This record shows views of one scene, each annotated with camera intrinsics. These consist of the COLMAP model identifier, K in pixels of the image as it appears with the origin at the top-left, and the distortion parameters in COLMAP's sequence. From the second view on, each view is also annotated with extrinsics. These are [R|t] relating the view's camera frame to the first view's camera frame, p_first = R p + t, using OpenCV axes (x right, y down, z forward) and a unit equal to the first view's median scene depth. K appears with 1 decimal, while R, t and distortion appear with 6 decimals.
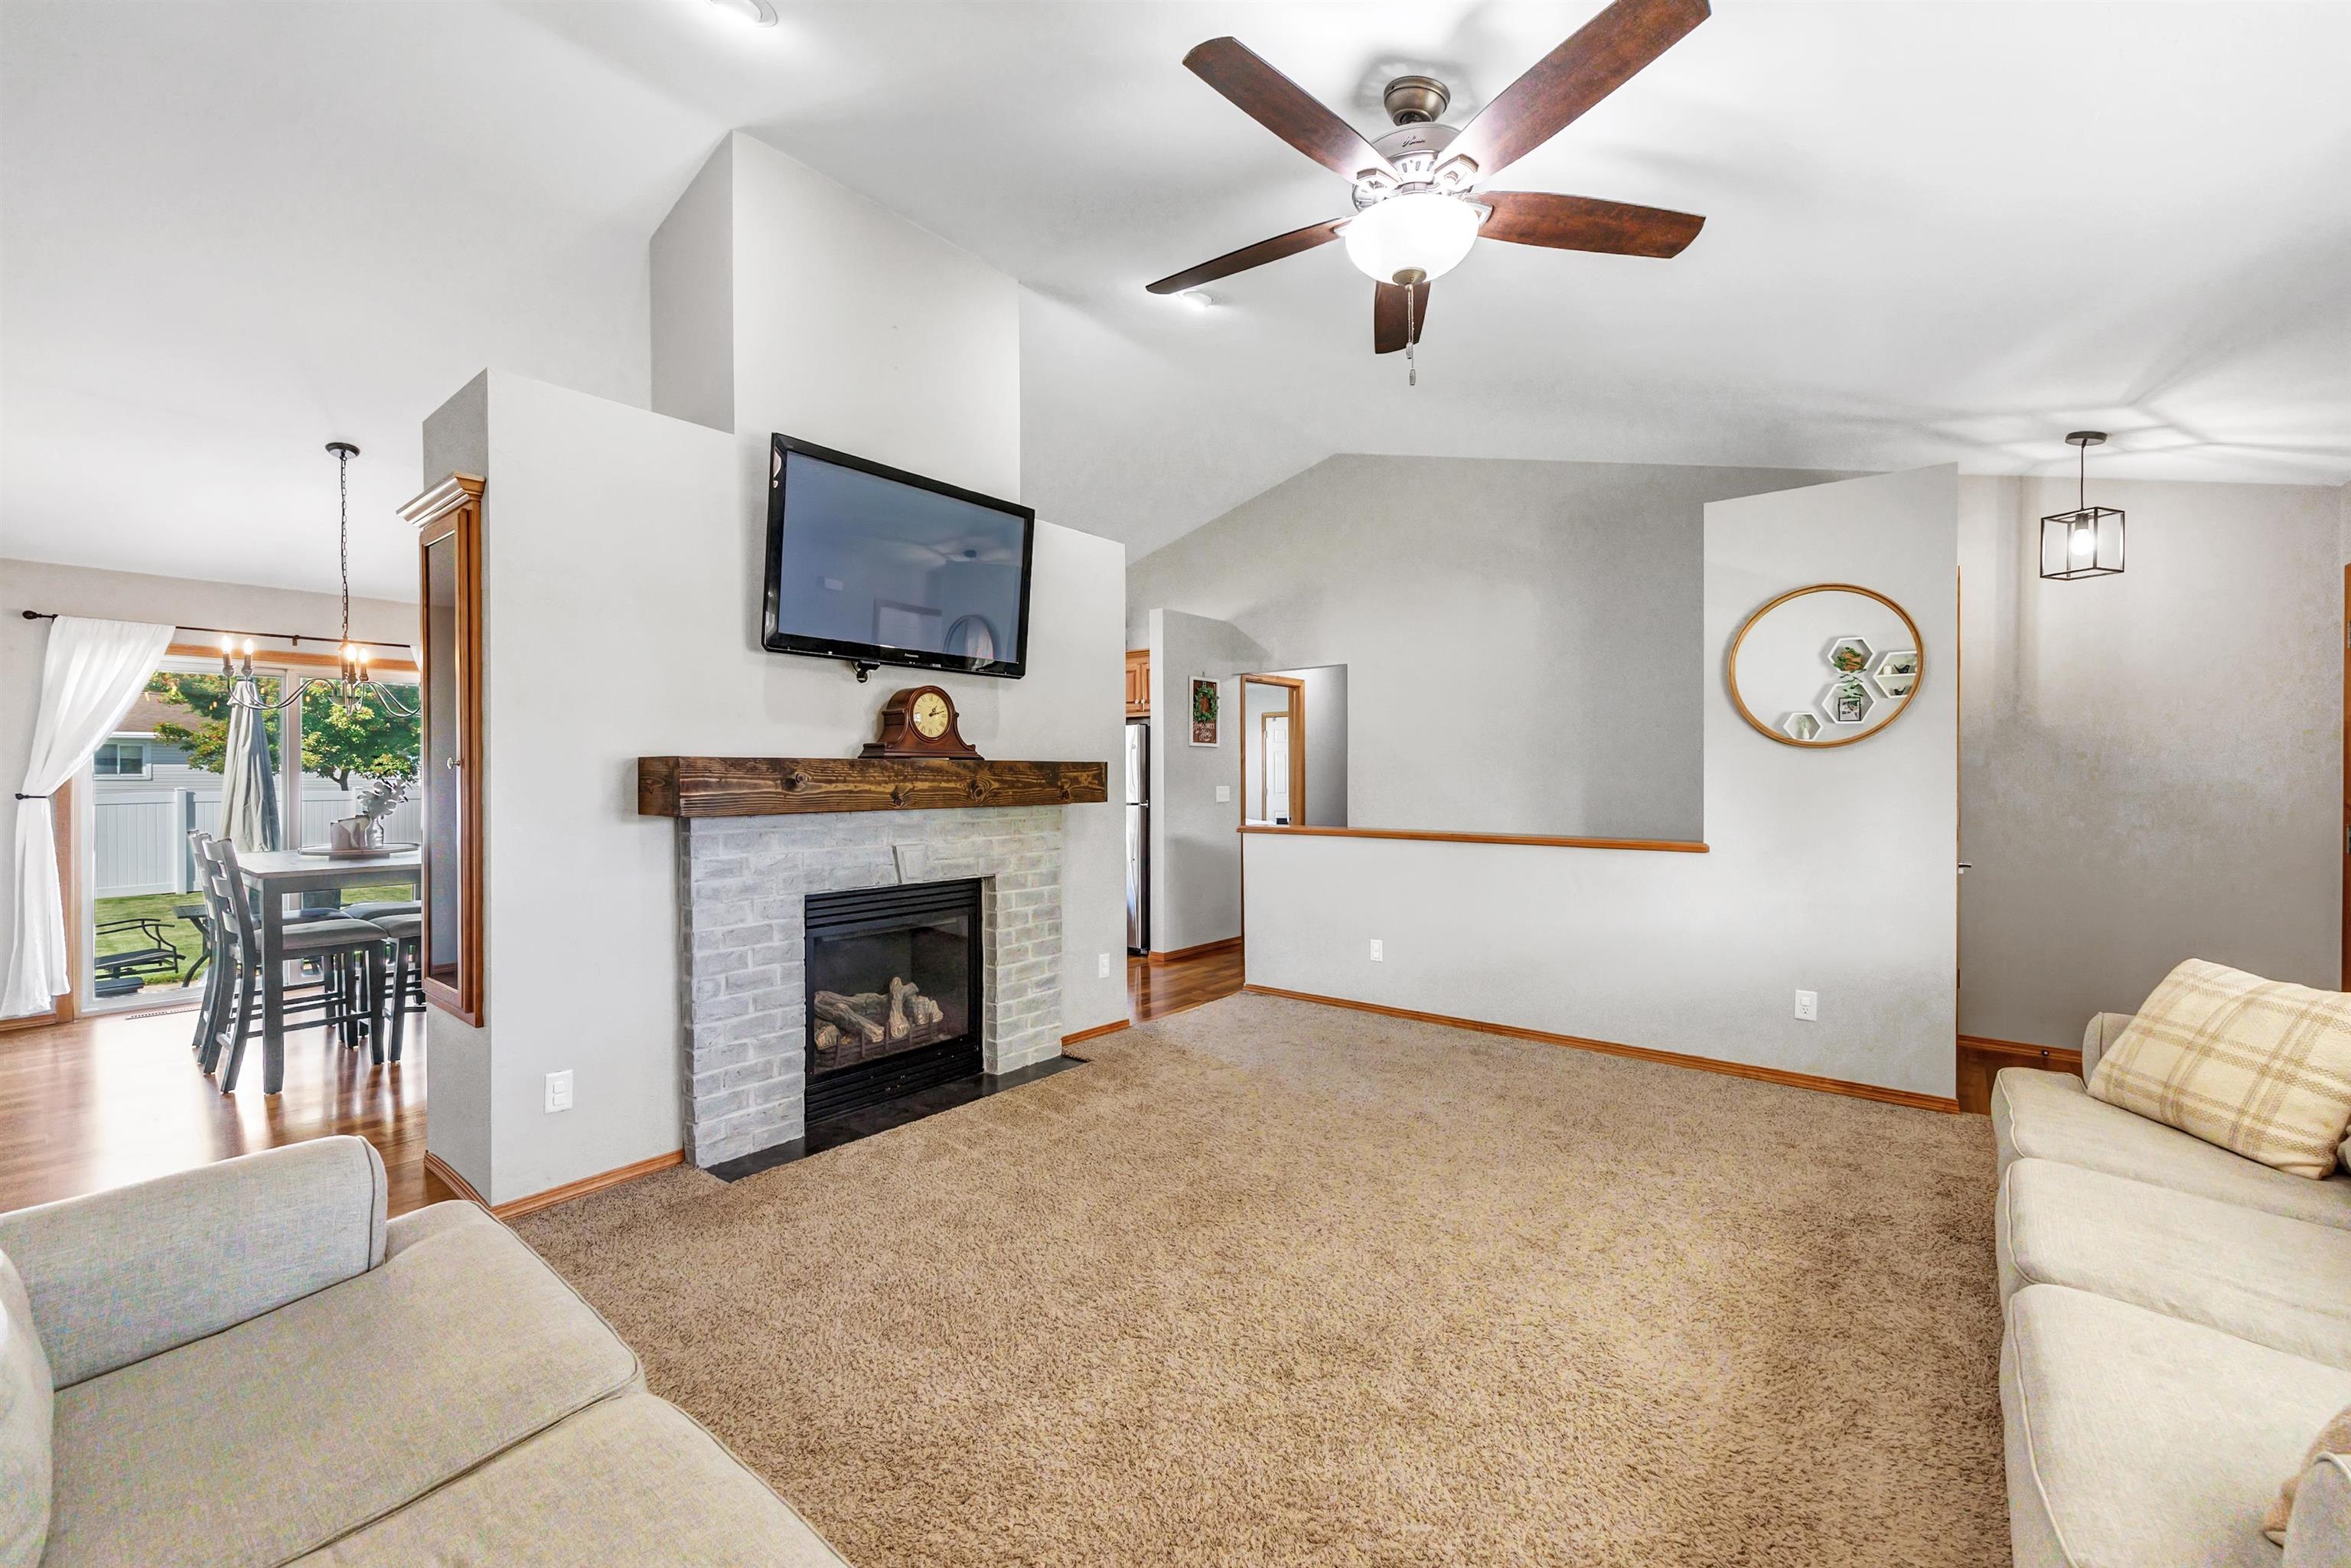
lens RADIAL K [[951.3, 0, 1159.2], [0, 951.3, 771.5], [0, 0, 1]] dist [-0.000486, 0.000147]
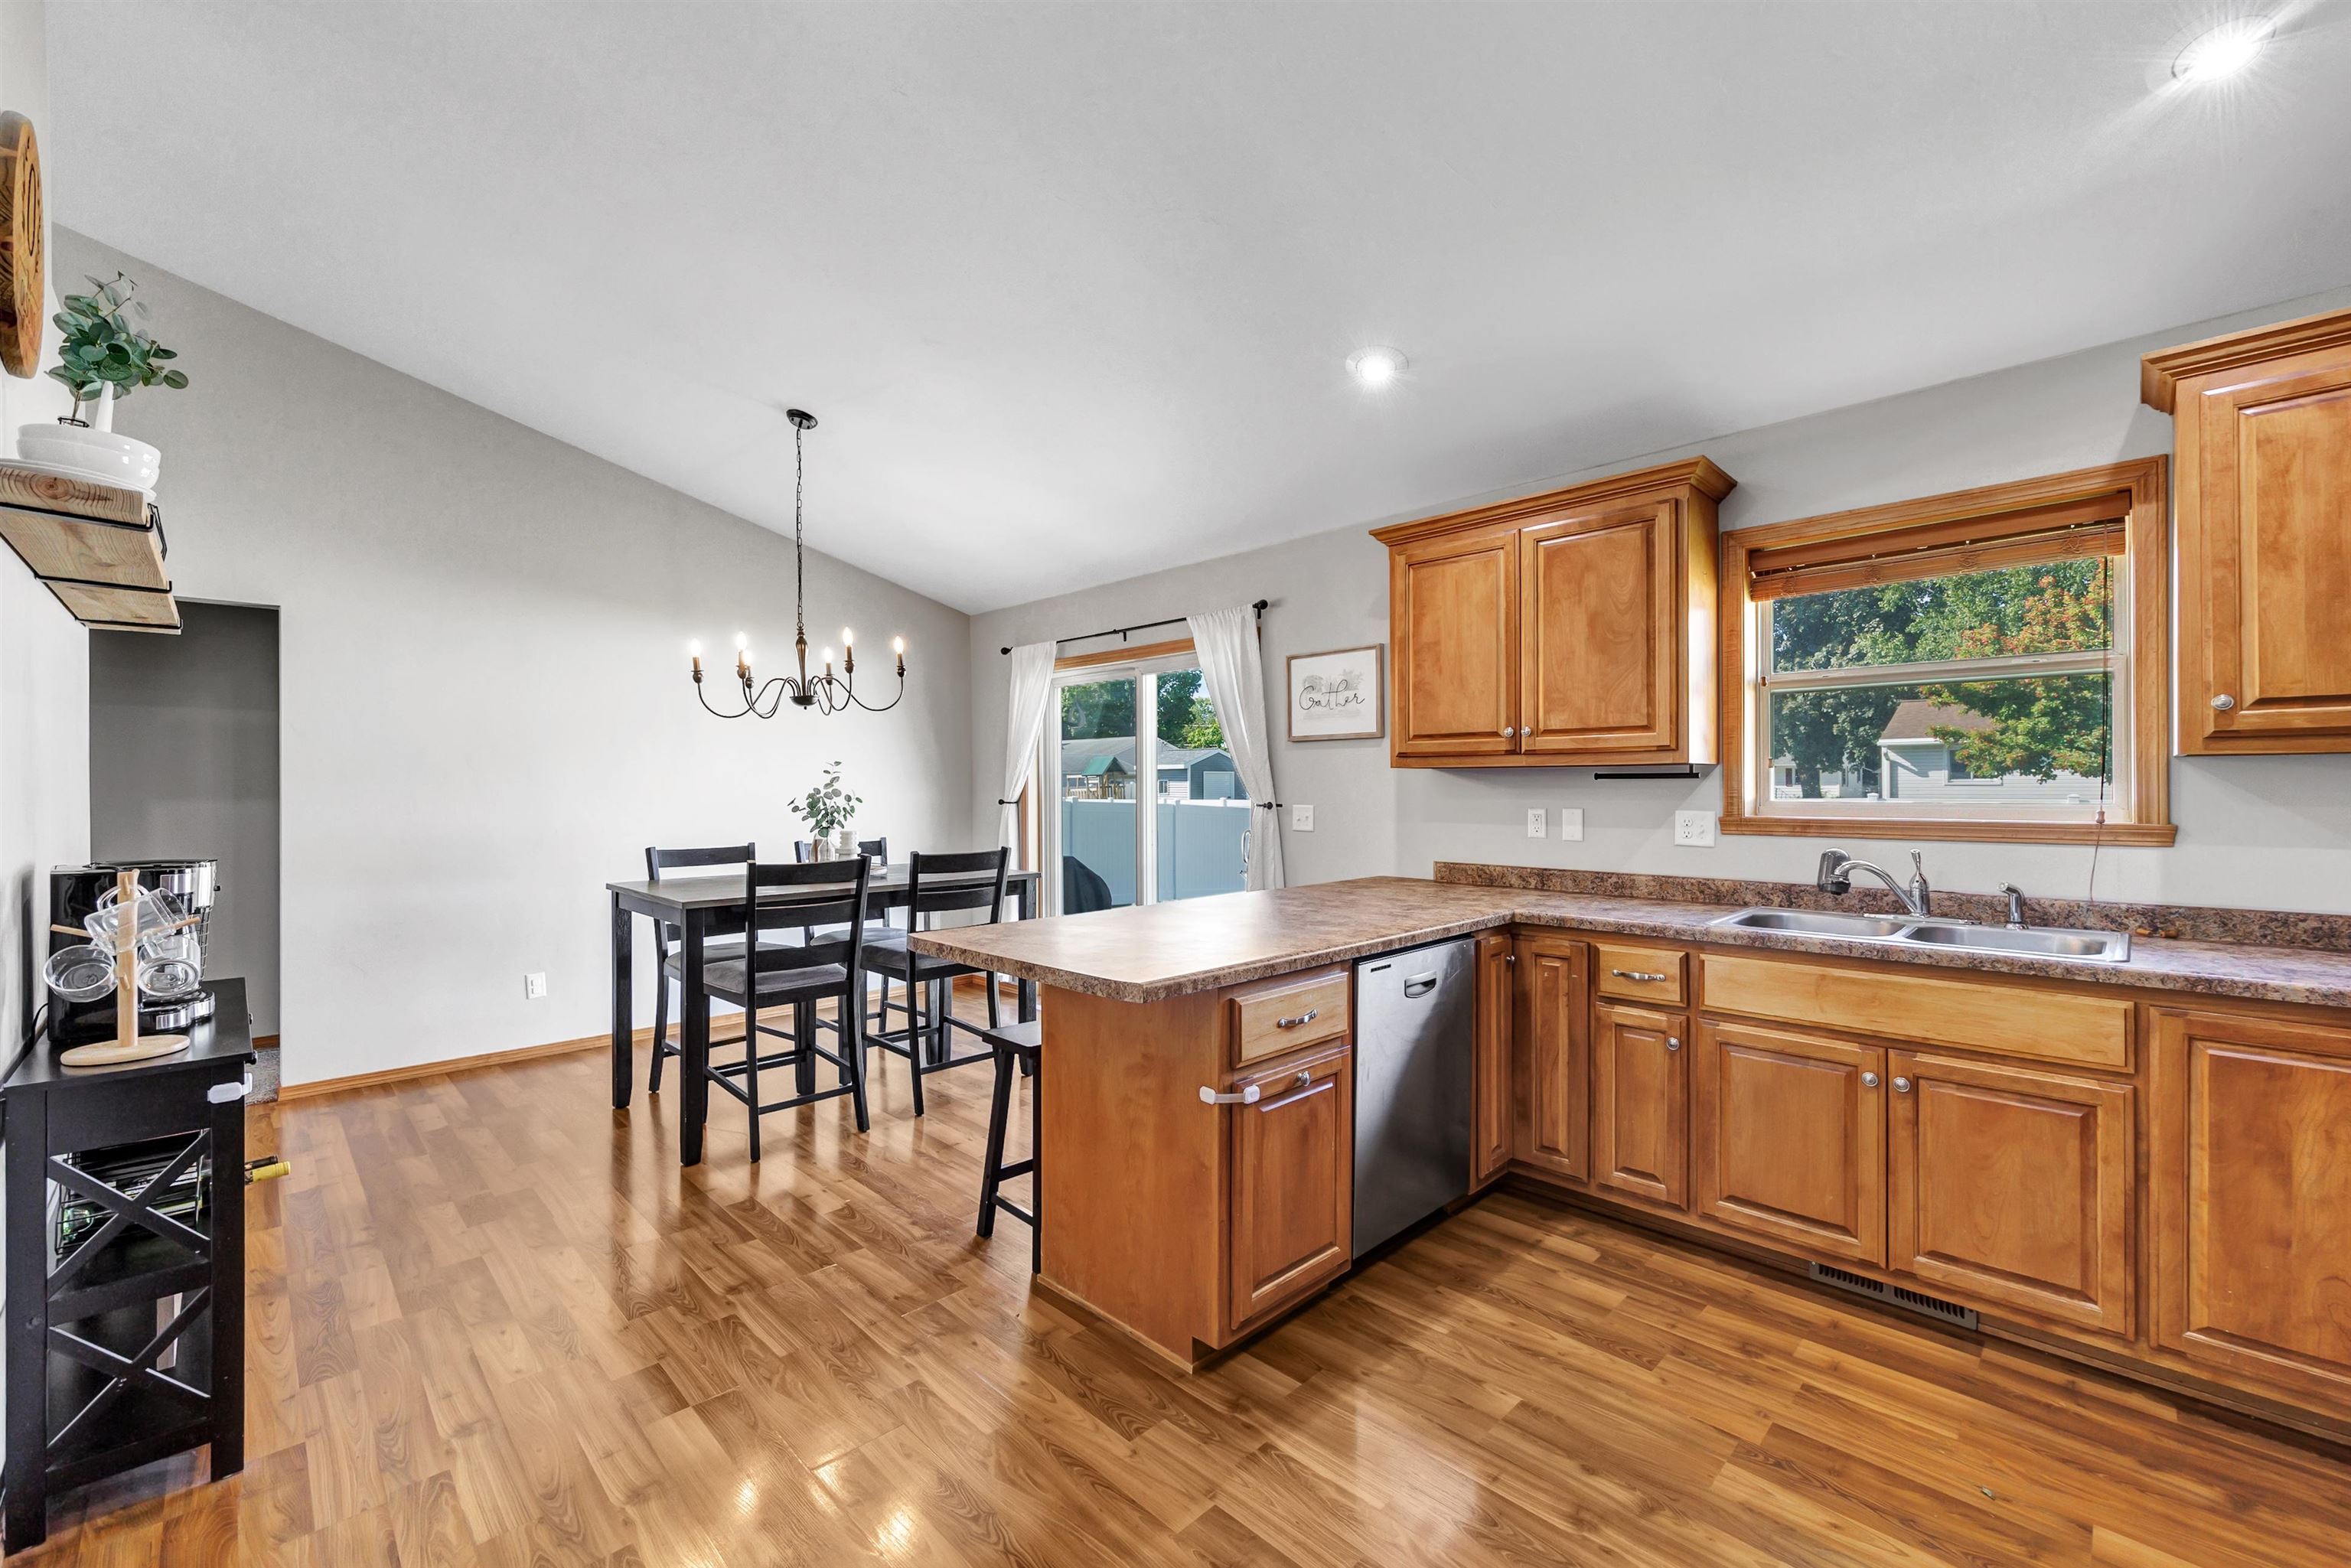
lens RADIAL K [[951.3, 0, 1170.3], [0, 951.3, 787.1], [0, 0, 1]] dist [-0.000486, 0.000147]
pose [[-0.099417, 0.004390, -0.995036, 0.004690], [0.006656, 0.999971, 0.003747, 0.006056], [0.995024, -0.006250, -0.099443, 1.676467]]
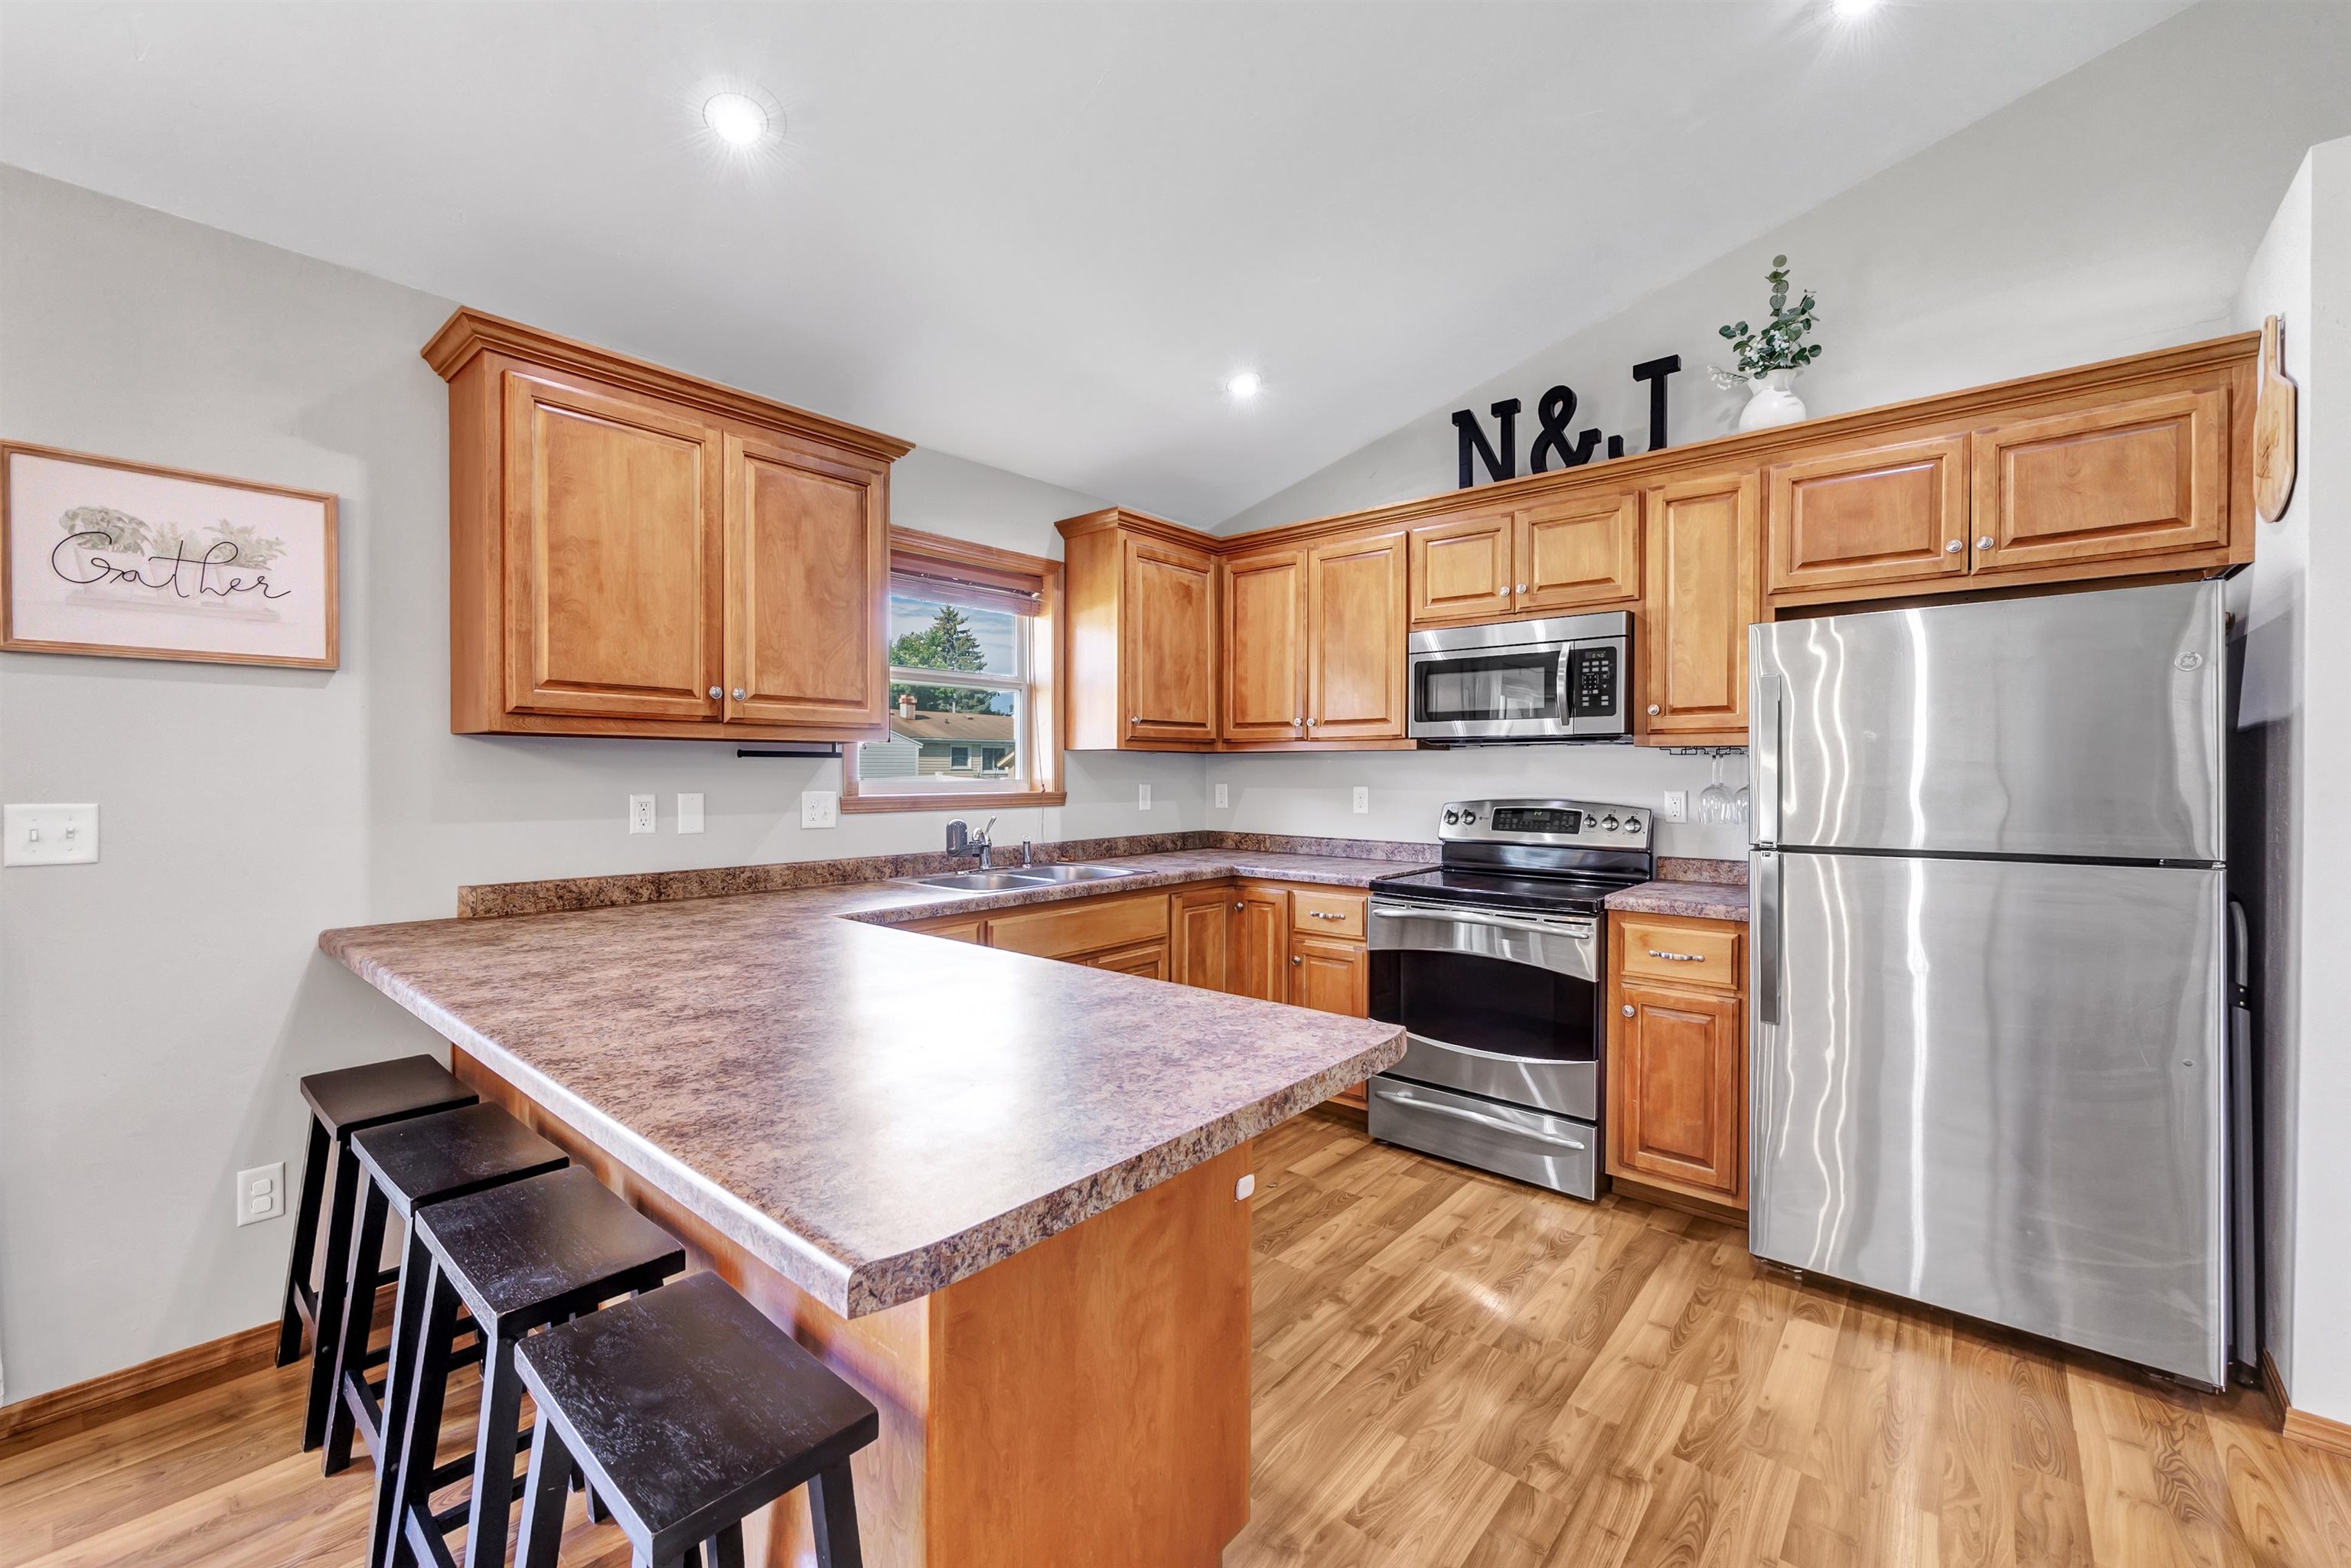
lens RADIAL K [[951.3, 0, 1164.5], [0, 951.3, 778.1], [0, 0, 1]] dist [-0.000486, 0.000147]
pose [[0.999834, 0.004569, -0.017630, -0.555053], [-0.004380, 0.999932, 0.010769, 0.011609], [0.017678, -0.010690, 0.999787, 1.258244]]
